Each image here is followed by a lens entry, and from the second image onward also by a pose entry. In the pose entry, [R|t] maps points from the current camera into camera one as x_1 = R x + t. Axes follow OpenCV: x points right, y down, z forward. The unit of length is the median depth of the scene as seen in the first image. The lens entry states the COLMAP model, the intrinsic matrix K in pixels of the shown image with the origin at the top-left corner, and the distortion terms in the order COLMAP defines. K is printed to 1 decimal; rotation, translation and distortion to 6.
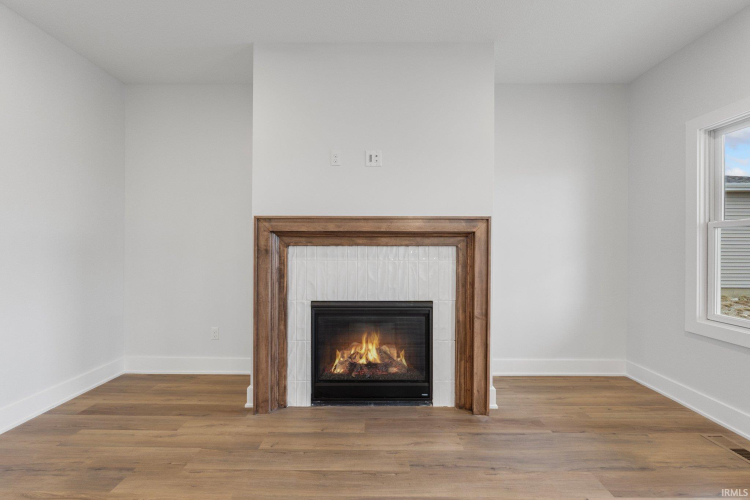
lens RADIAL K [[319.3, 0, 376.7], [0, 319.3, 250.7], [0, 0, 1]] dist [-0.004714, -0.000461]
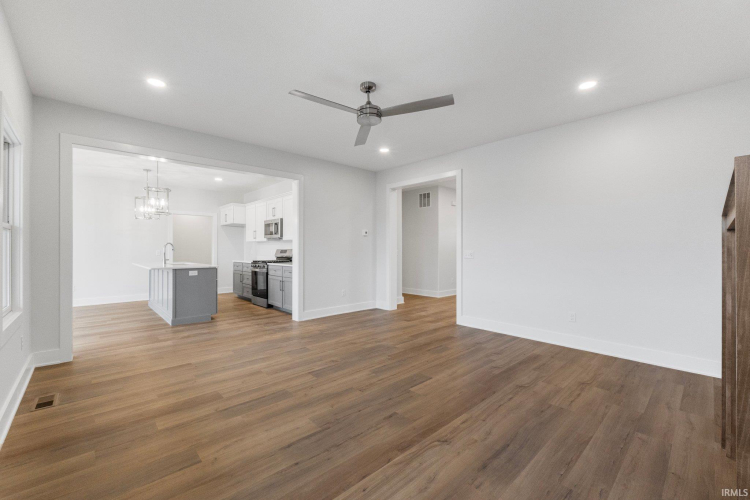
lens RADIAL K [[310.8, 0, 373.3], [0, 310.8, 248.7], [0, 0, 1]] dist [-0.002304, -0.000118]
pose [[-0.734845, -0.008672, -0.678180, 0.839742], [-0.012076, 0.999927, 0.000298, -0.005808], [0.678128, 0.008409, -0.734896, 0.939260]]
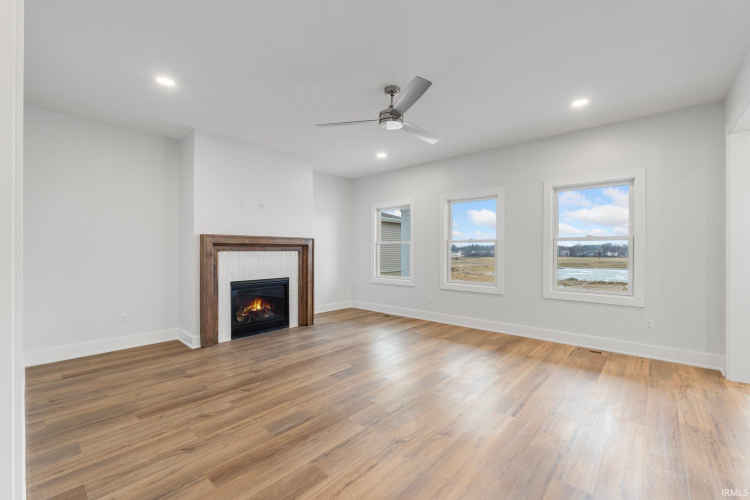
lens RADIAL K [[319.3, 0, 376.7], [0, 319.3, 250.7], [0, 0, 1]] dist [-0.004714, -0.000461]
pose [[0.661727, -0.003333, 0.749737, -1.030054], [0.008927, 0.999954, -0.003434, -0.004064], [-0.749692, 0.008966, 0.661727, -0.828635]]
